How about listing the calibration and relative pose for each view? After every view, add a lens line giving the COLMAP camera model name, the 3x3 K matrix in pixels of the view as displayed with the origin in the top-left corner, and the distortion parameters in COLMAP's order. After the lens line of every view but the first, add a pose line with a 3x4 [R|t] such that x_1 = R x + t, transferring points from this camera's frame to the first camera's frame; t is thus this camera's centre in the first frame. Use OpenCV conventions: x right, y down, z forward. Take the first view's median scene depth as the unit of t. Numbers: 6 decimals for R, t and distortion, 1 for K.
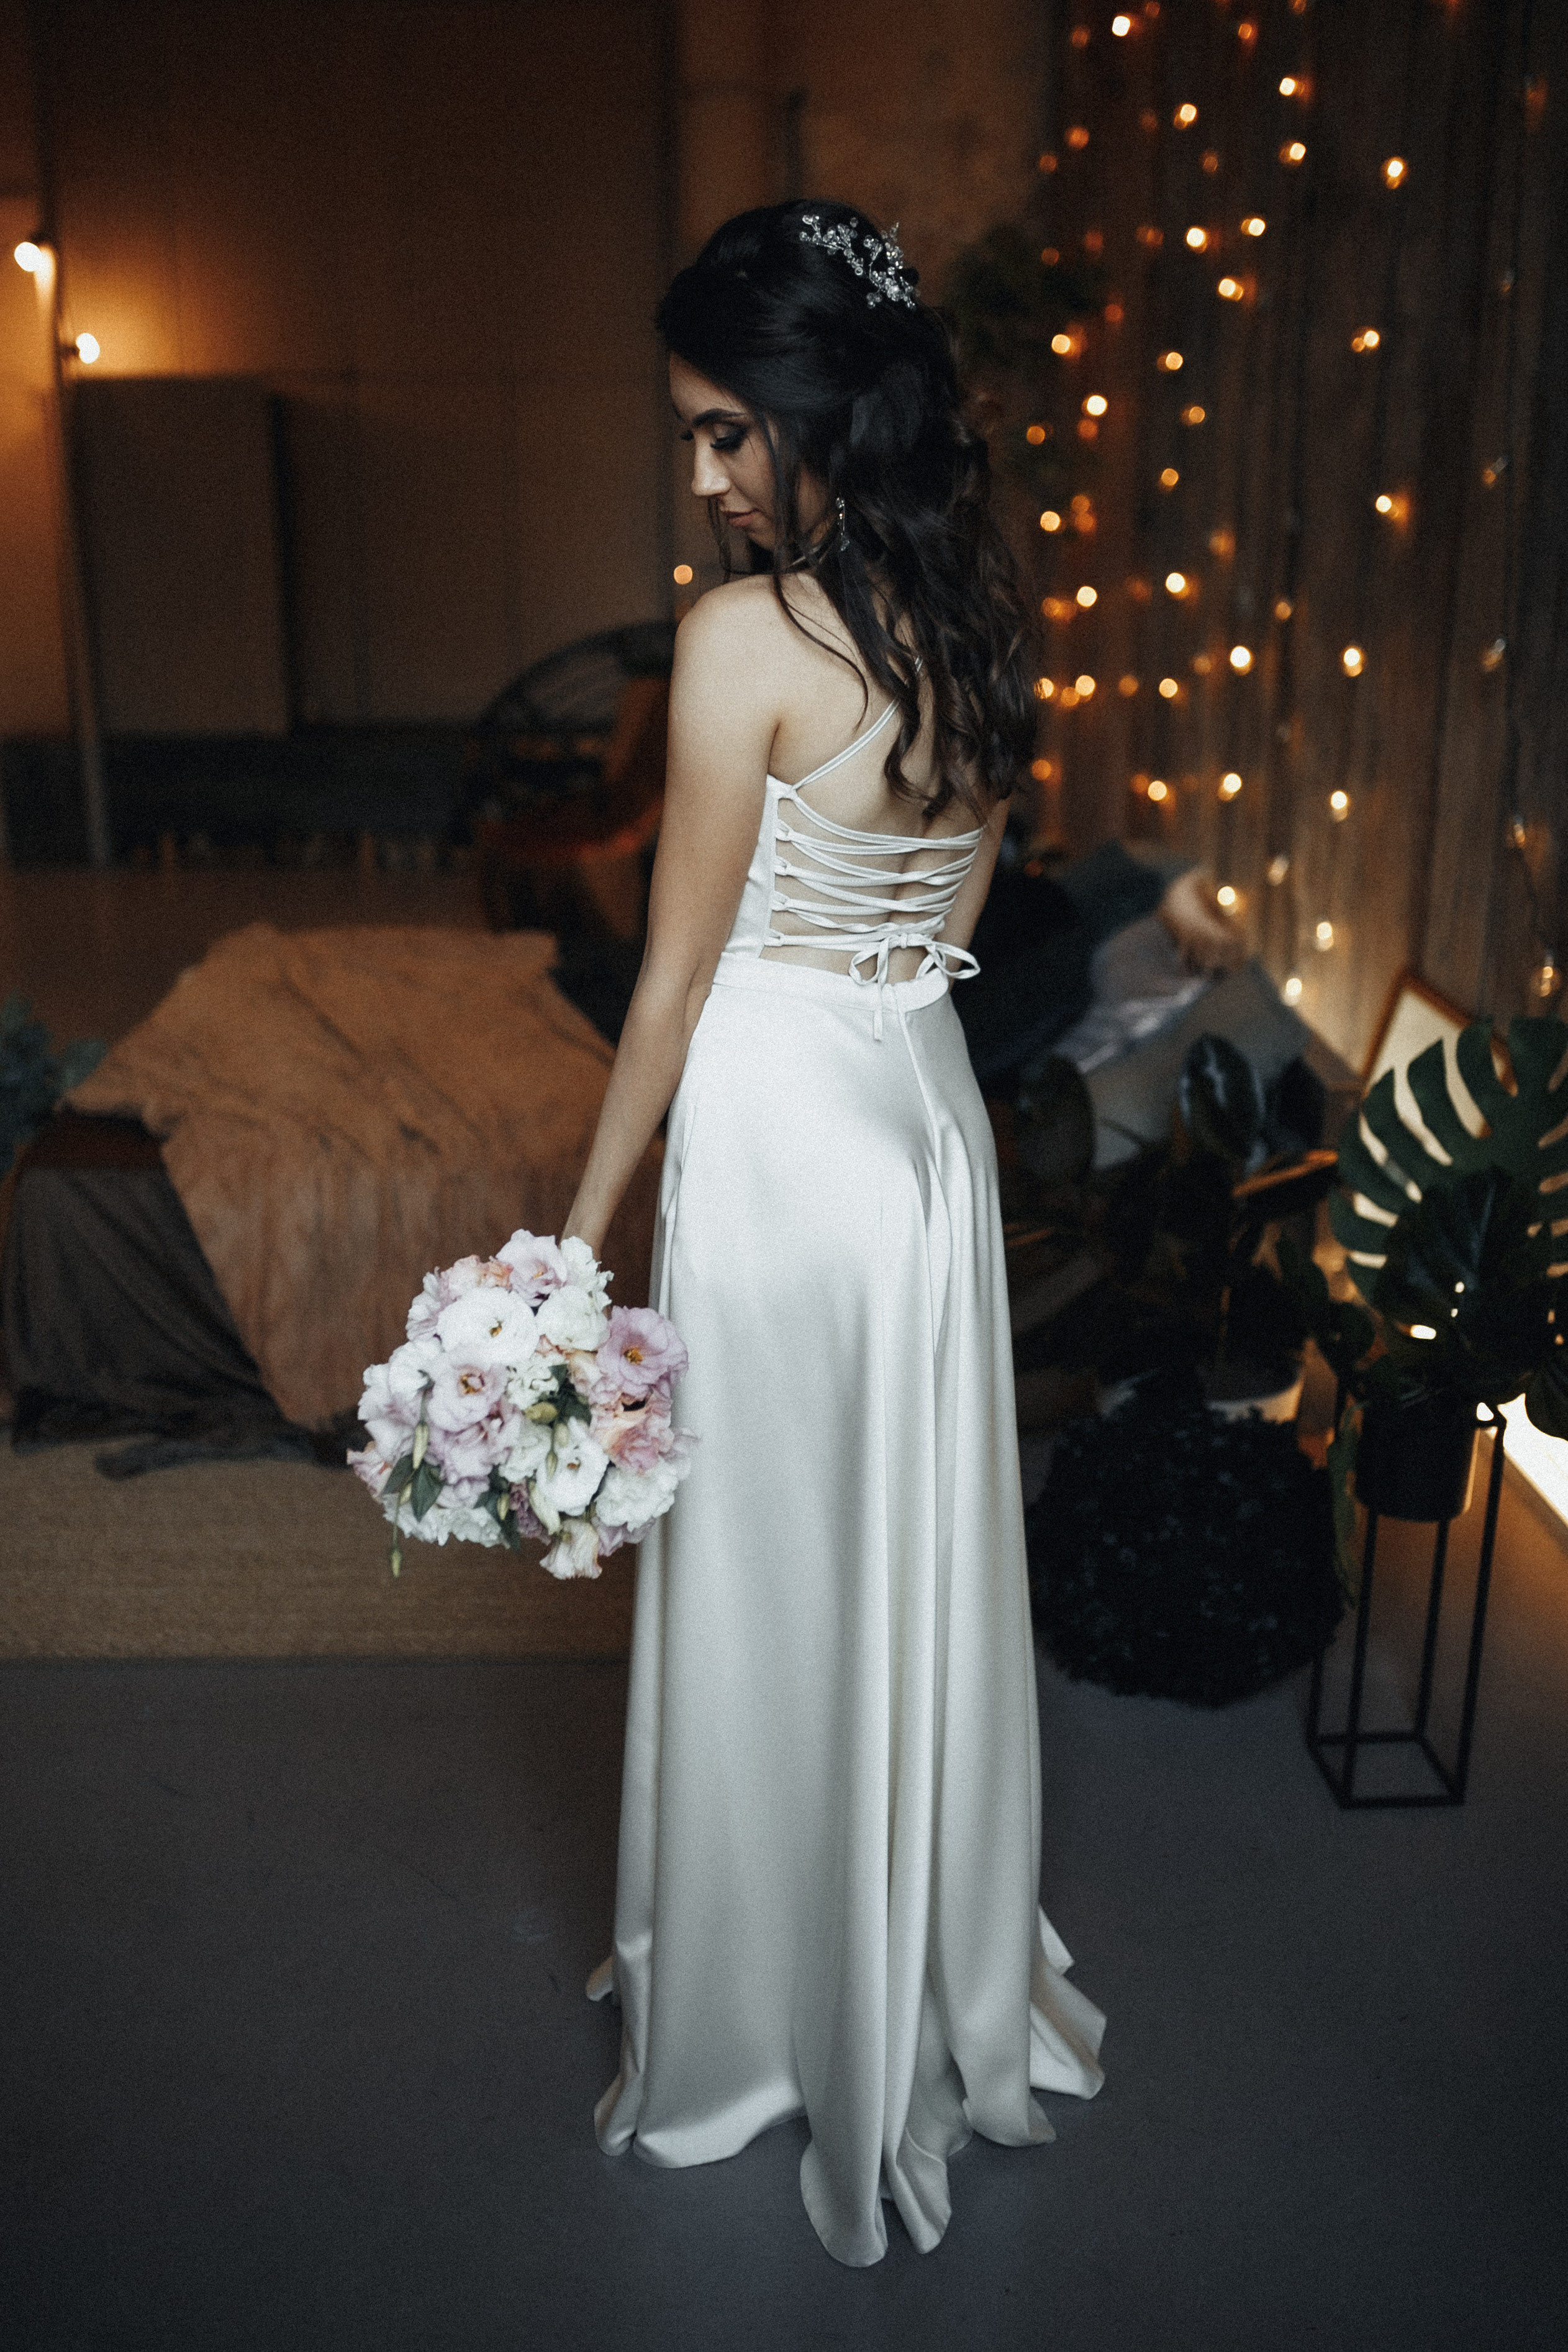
lens RADIAL K [[2353.5, 0, 776.8], [0, 2353.5, 1213.3], [0, 0, 1]] dist [-0.088269, 0.137735]
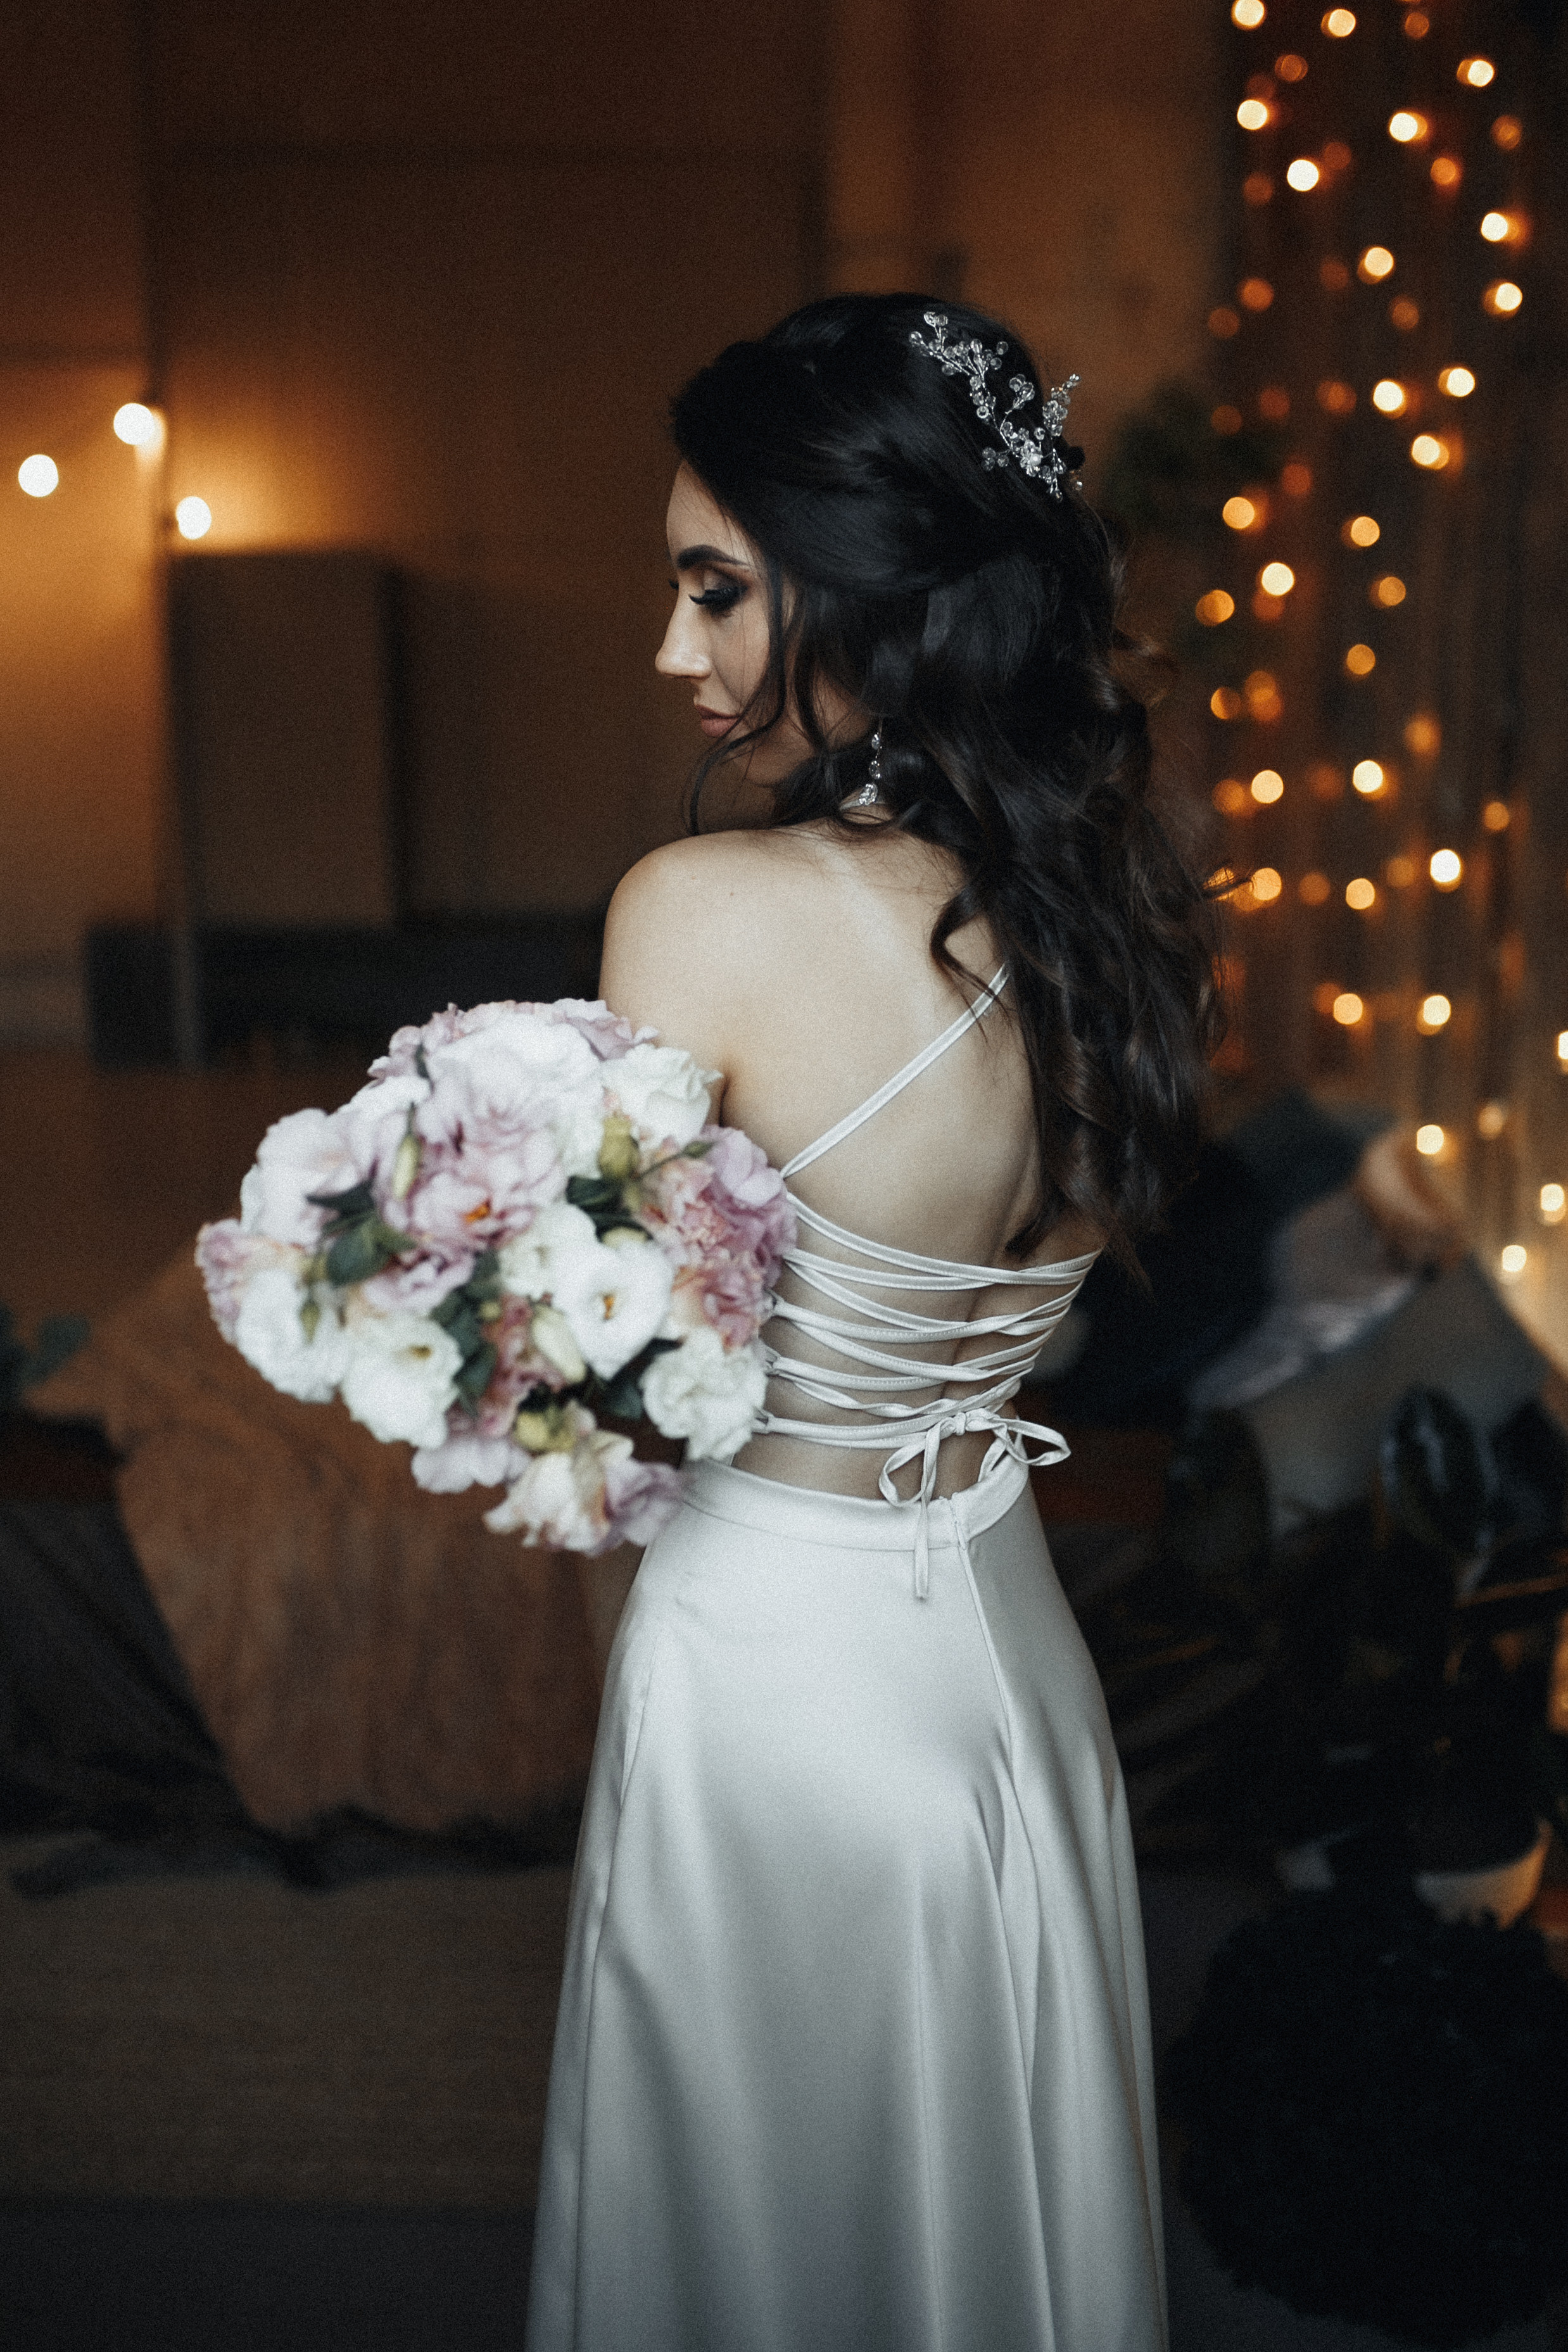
lens RADIAL K [[2332.5, 0, 833.4], [0, 2332.5, 1101.0], [0, 0, 1]] dist [-0.053424, 0.045627]
pose [[0.998400, 0.012142, -0.055233, 0.027242], [-0.018075, 0.993963, -0.108216, -0.070011], [0.053585, 0.109041, 0.992592, 0.185822]]
